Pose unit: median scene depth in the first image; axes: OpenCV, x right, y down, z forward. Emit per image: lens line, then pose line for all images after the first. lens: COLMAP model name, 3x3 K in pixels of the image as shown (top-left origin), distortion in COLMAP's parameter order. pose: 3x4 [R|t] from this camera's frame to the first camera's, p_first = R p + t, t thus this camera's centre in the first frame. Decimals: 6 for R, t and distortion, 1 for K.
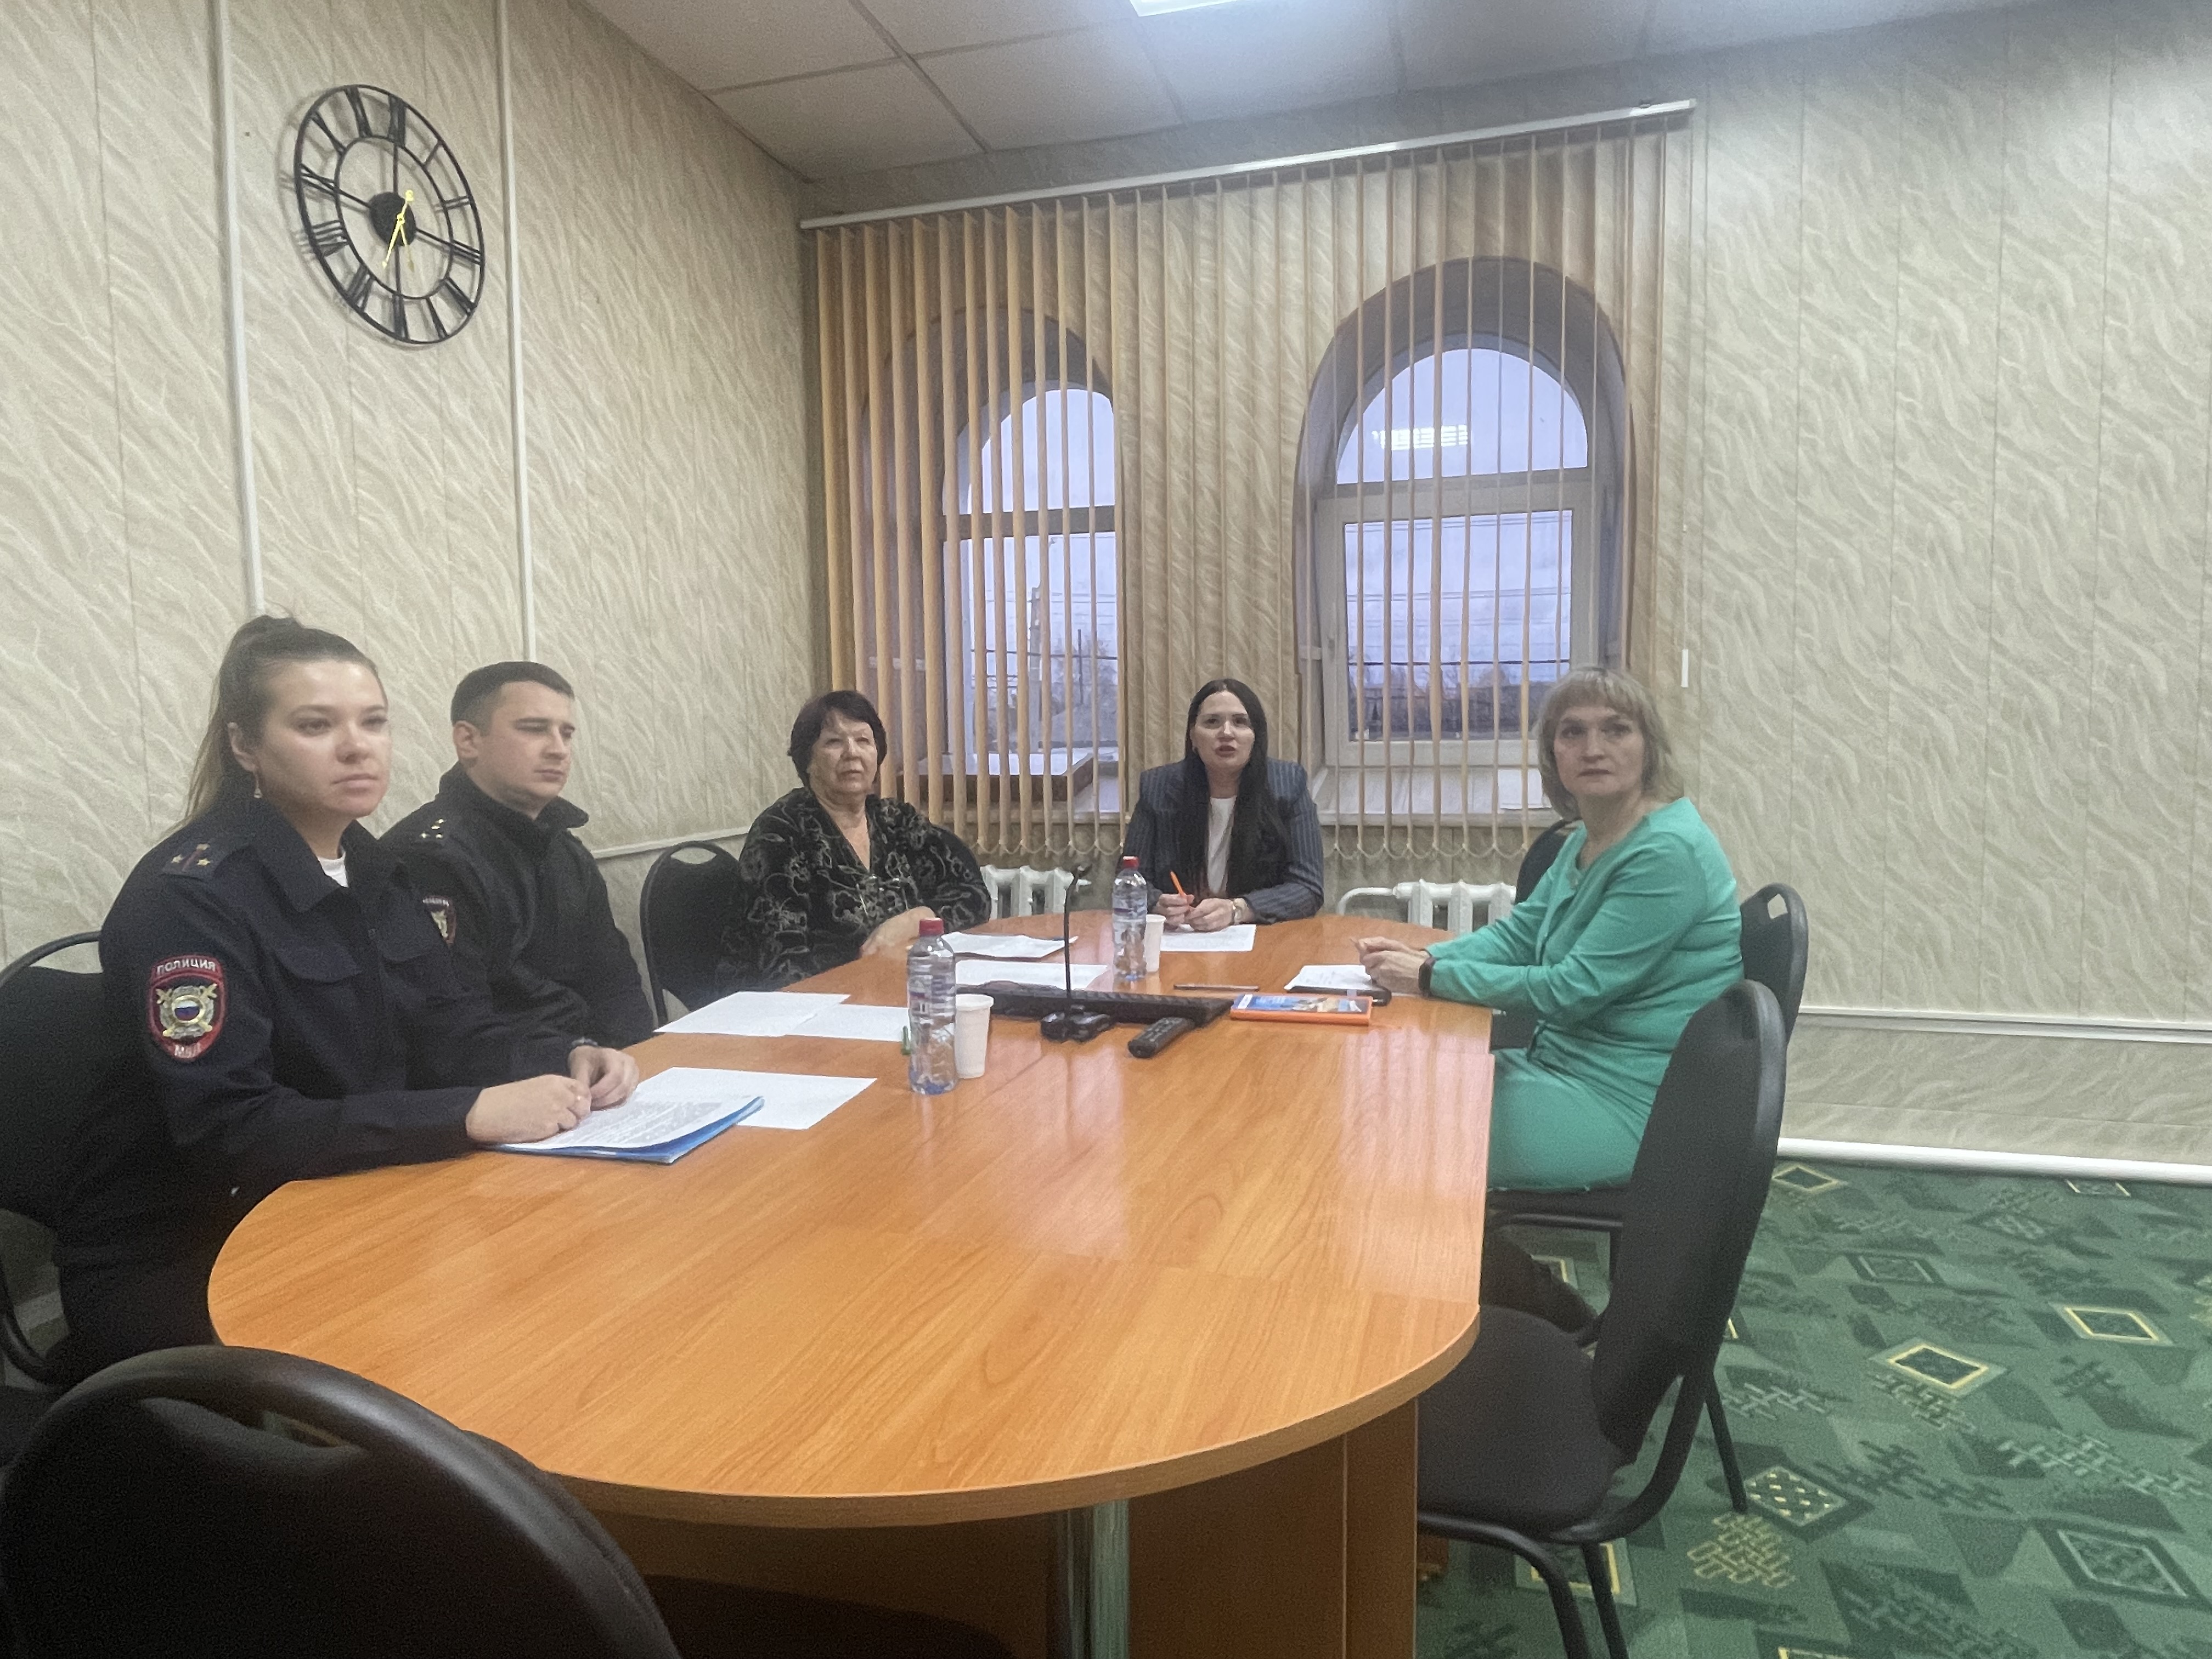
lens RADIAL K [[1287.4, 0, 1110.3], [0, 1287.4, 822.0], [0, 0, 1]] dist [-0.001805, 0.000155]
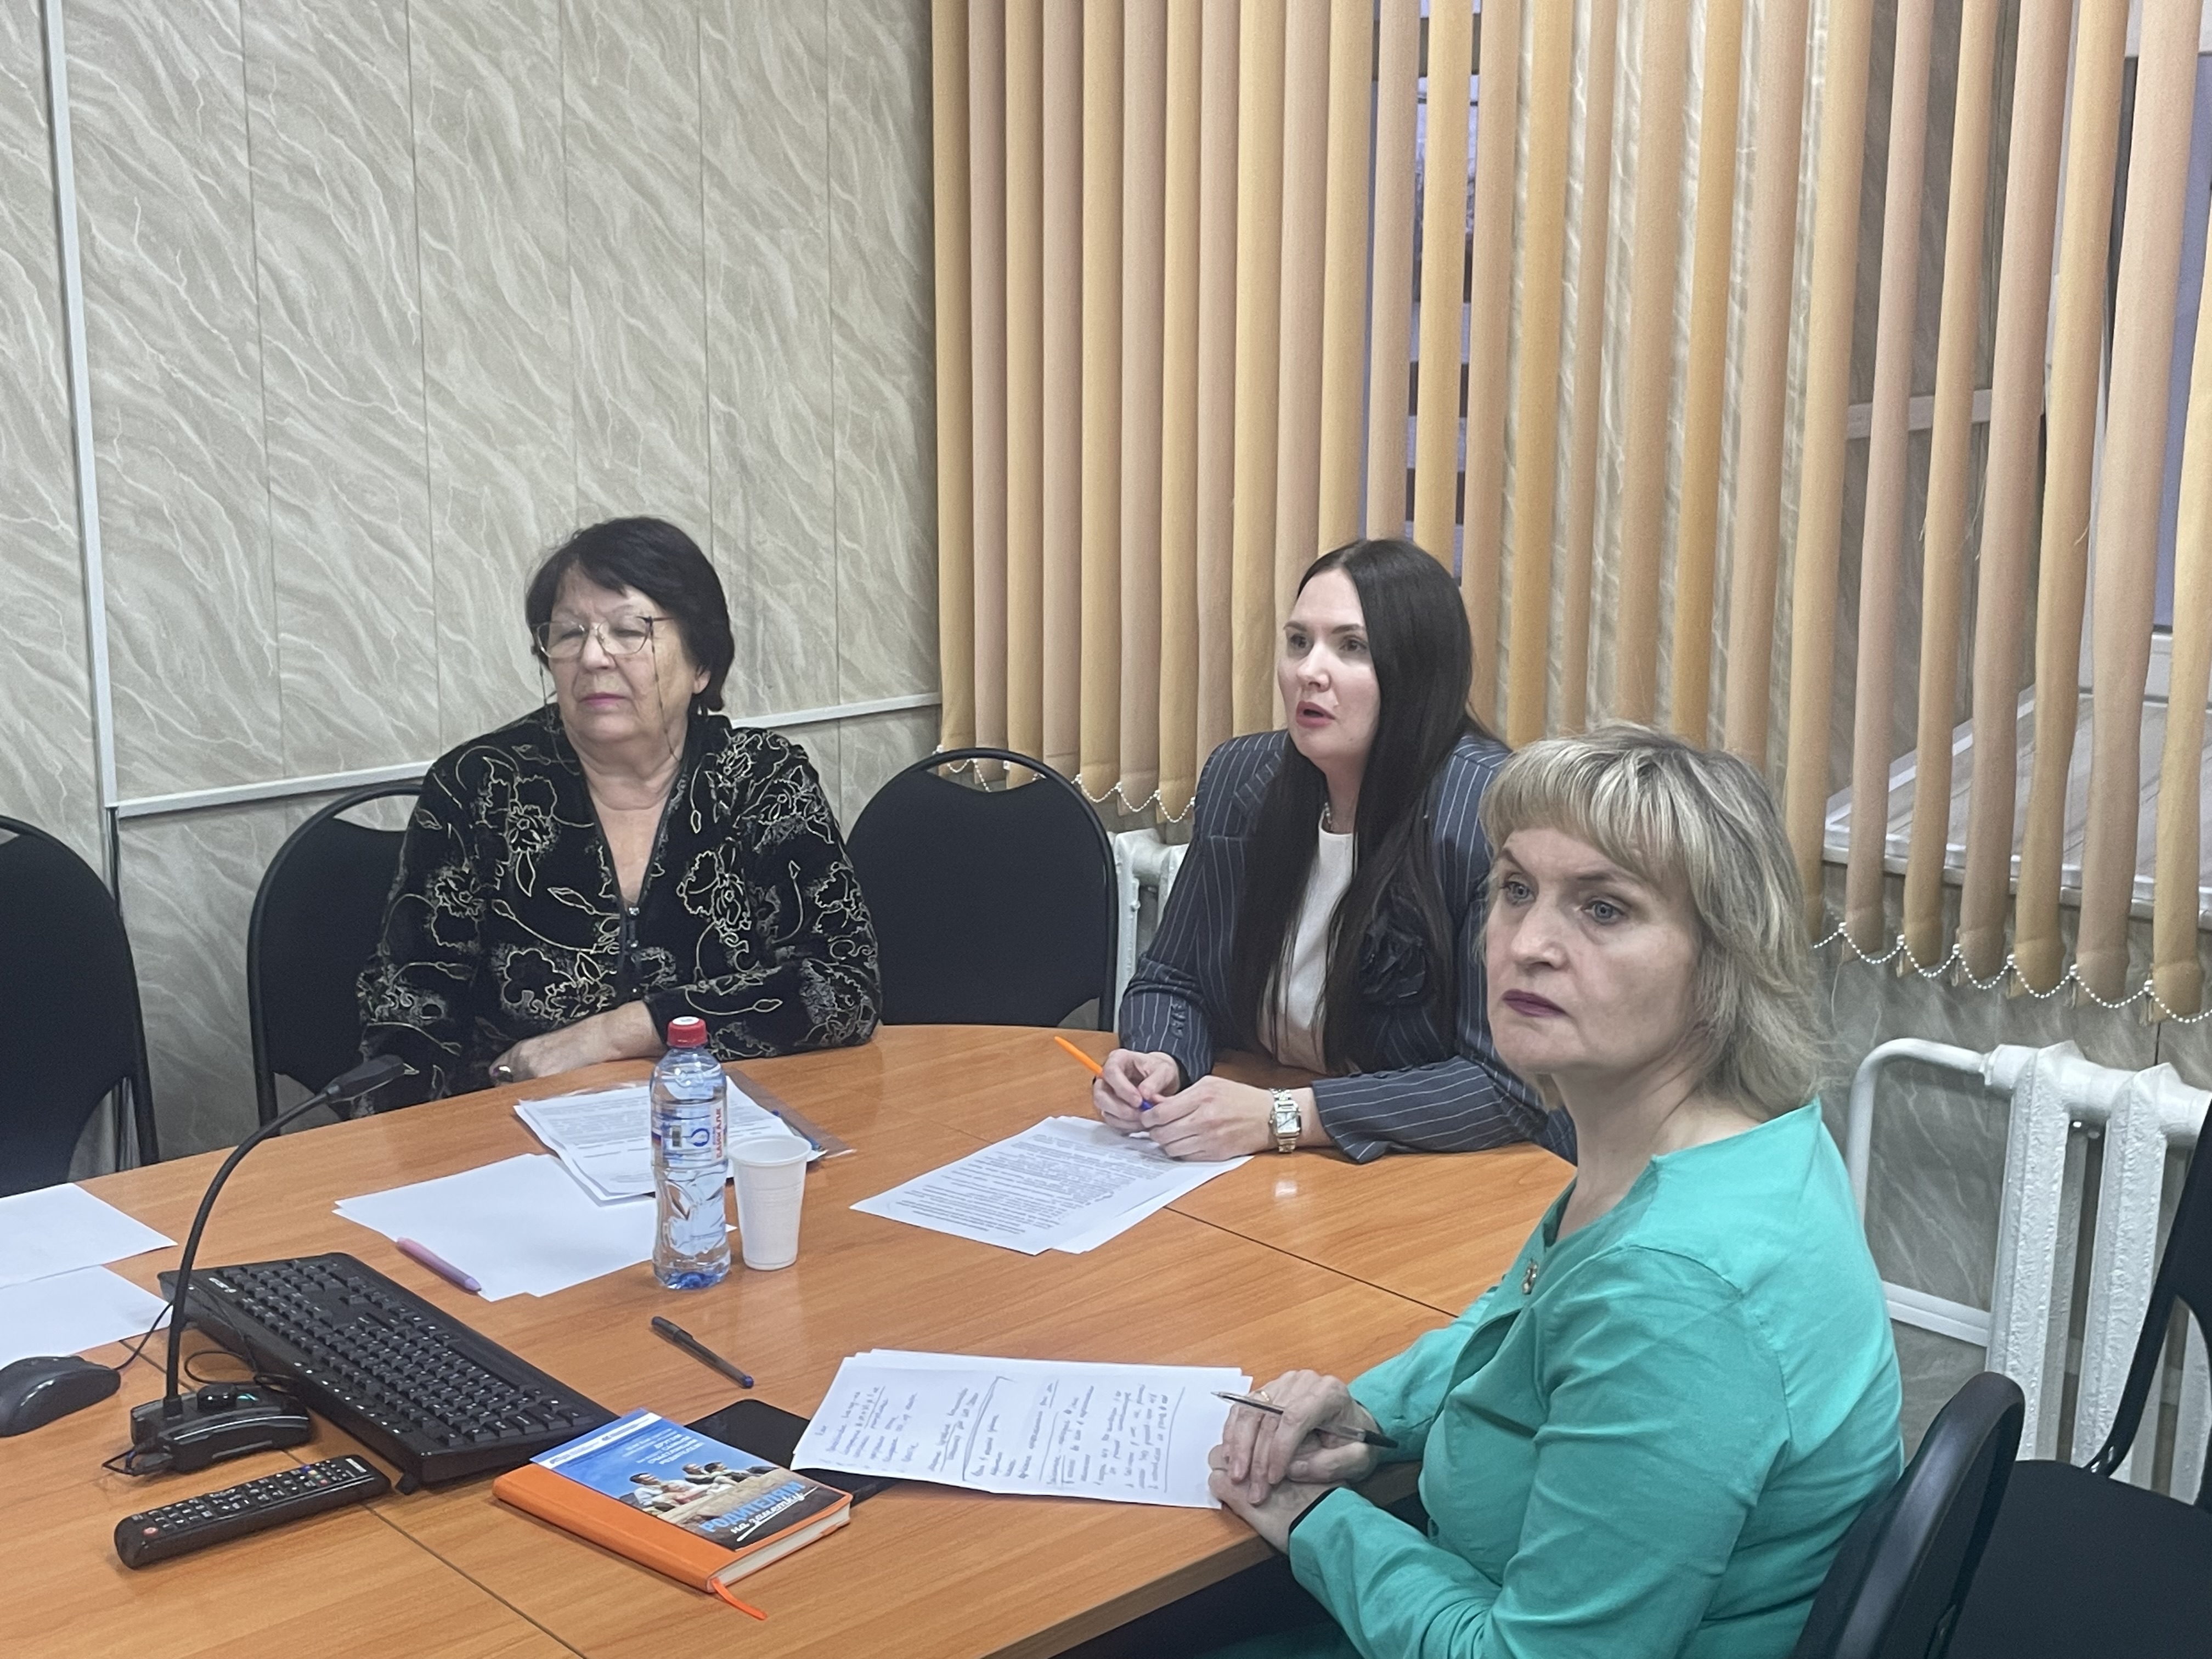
lens RADIAL K [[2647.8, 0, 1106.0], [0, 2647.8, 829.5], [0, 0, 1]] dist [0.088792, -0.221456]
pose [[0.877616, 0.115377, -0.465273, 0.525392], [-0.059758, 0.989364, 0.132620, -0.157762], [0.475626, -0.088585, 0.875176, 0.255246]]
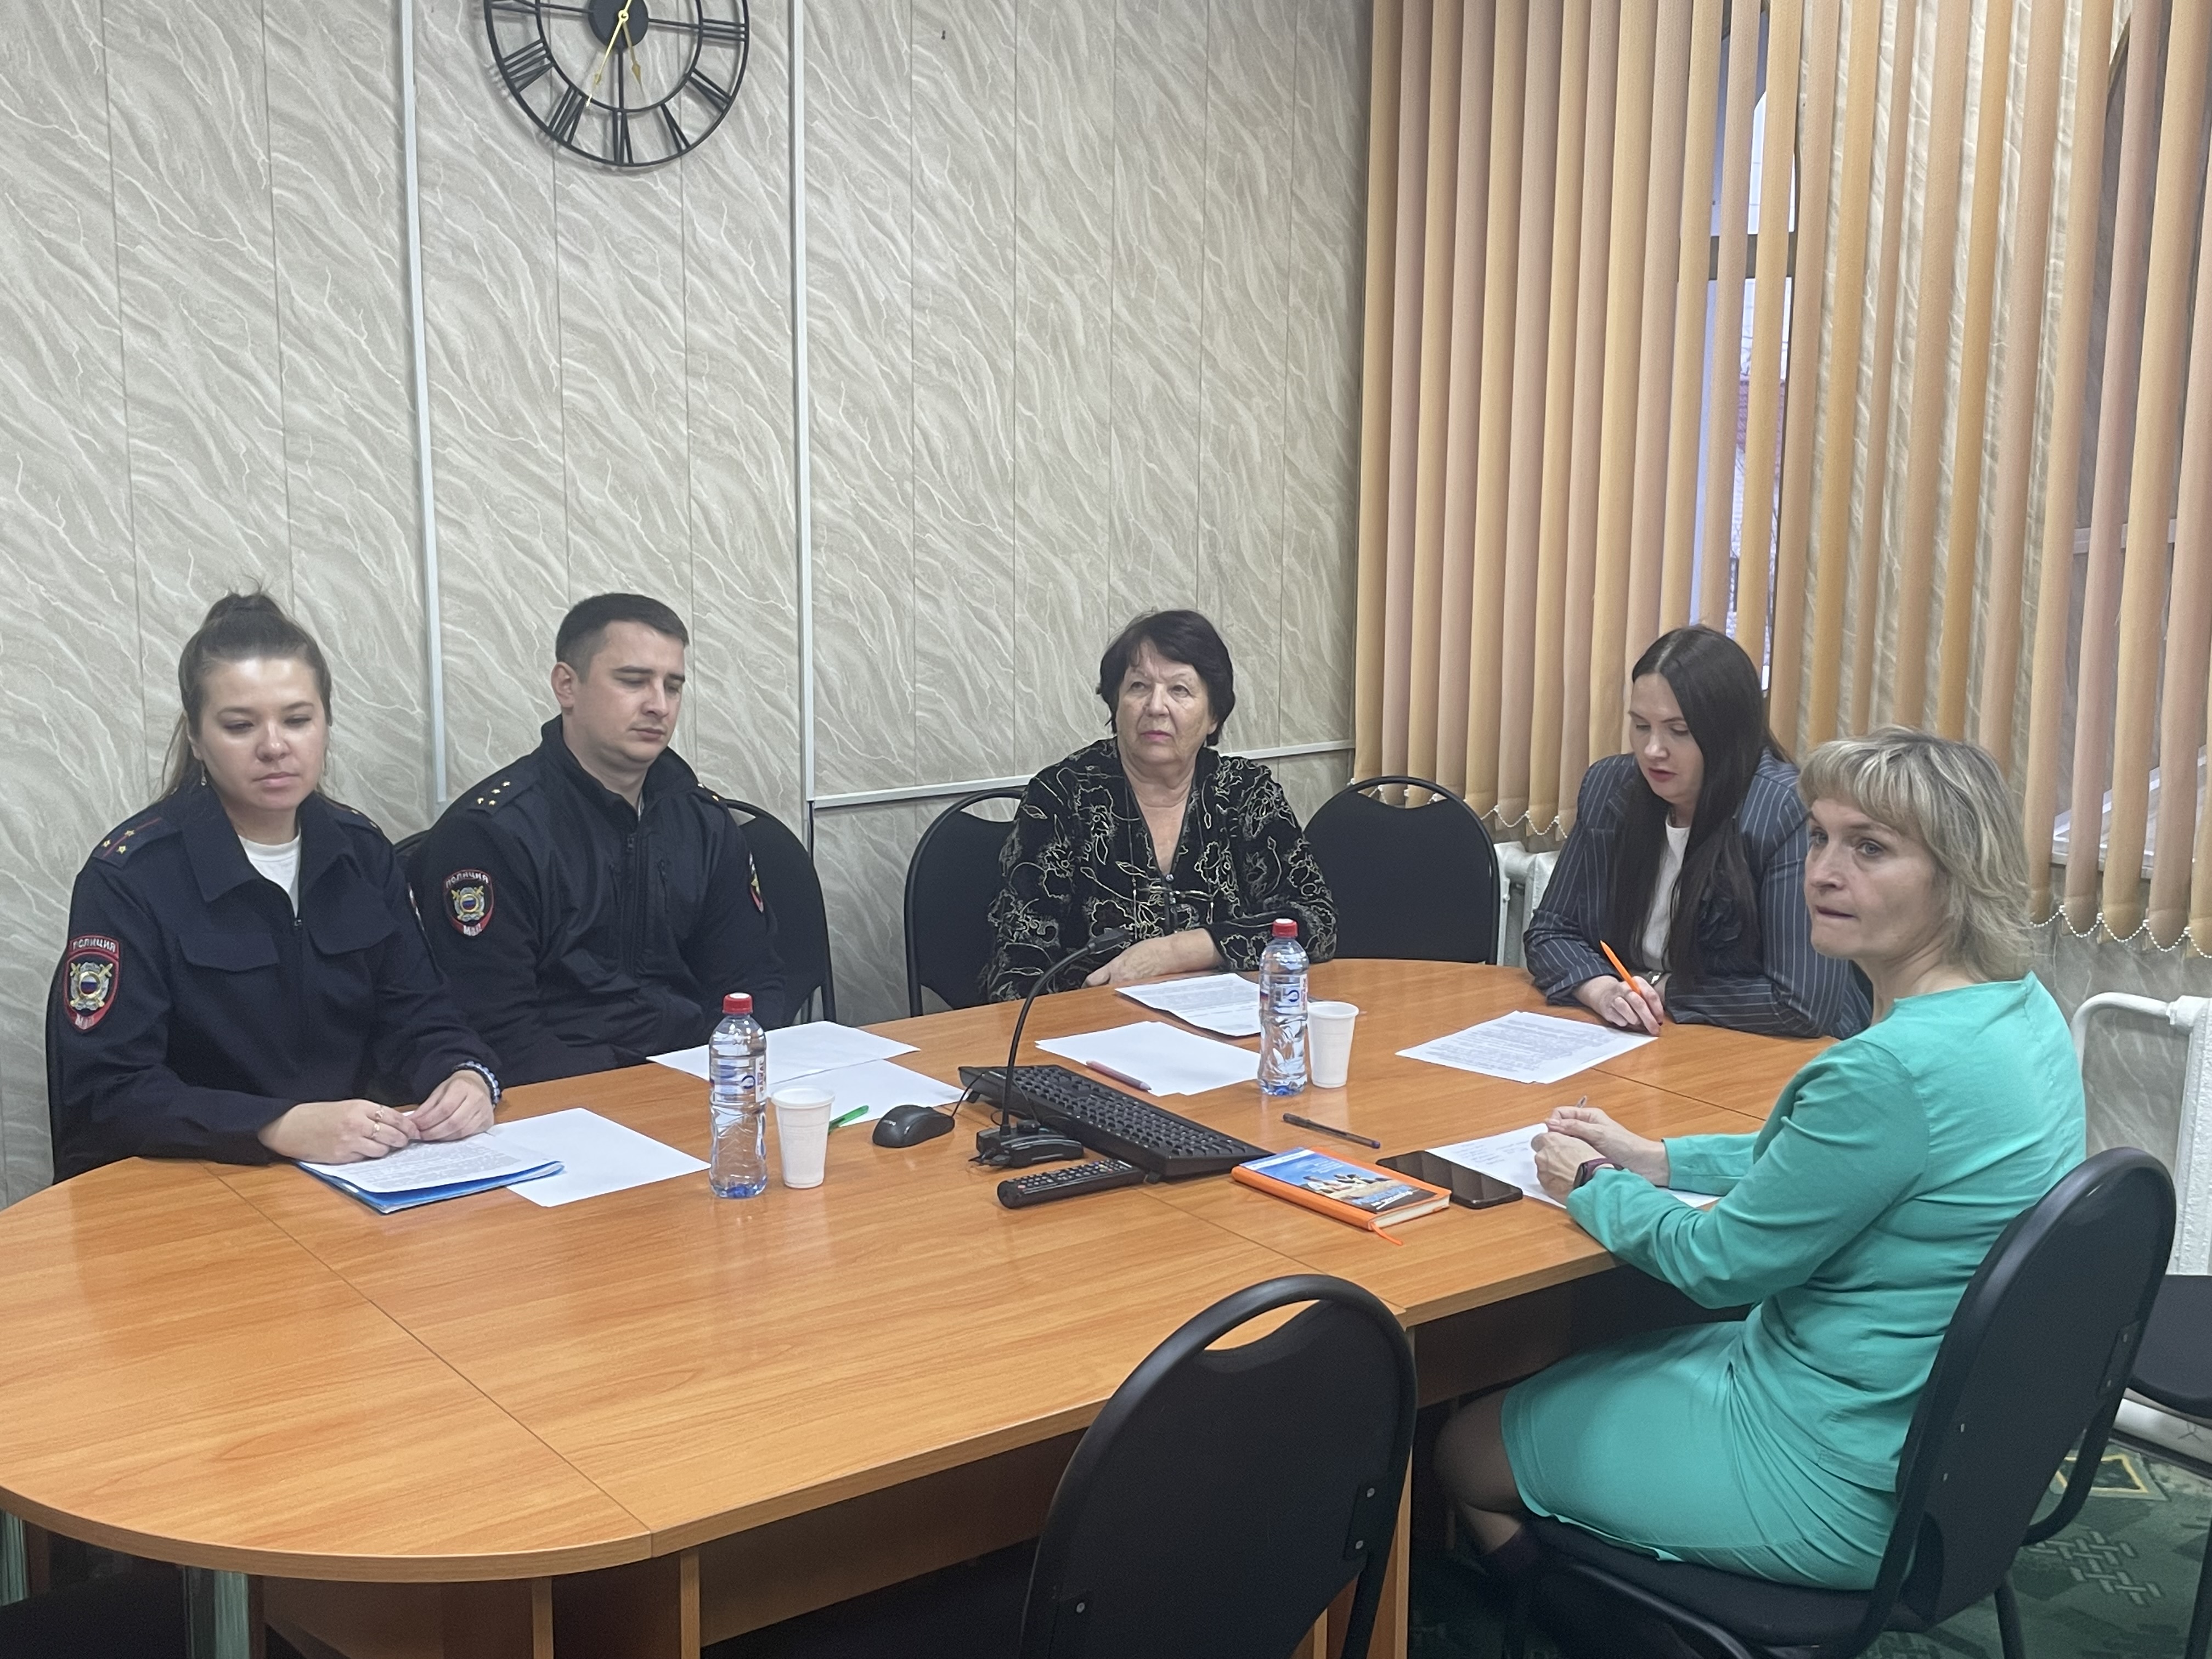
lens RADIAL K [[2364.8, 0, 1083.6], [0, 2364.8, 825.7], [0, 0, 1]] dist [0.115532, -0.248428]
pose [[0.816110, 0.119204, -0.565469, 0.599809], [-0.069234, 0.991615, 0.109116, -0.145337], [0.573735, -0.049900, 0.817520, -0.095636]]
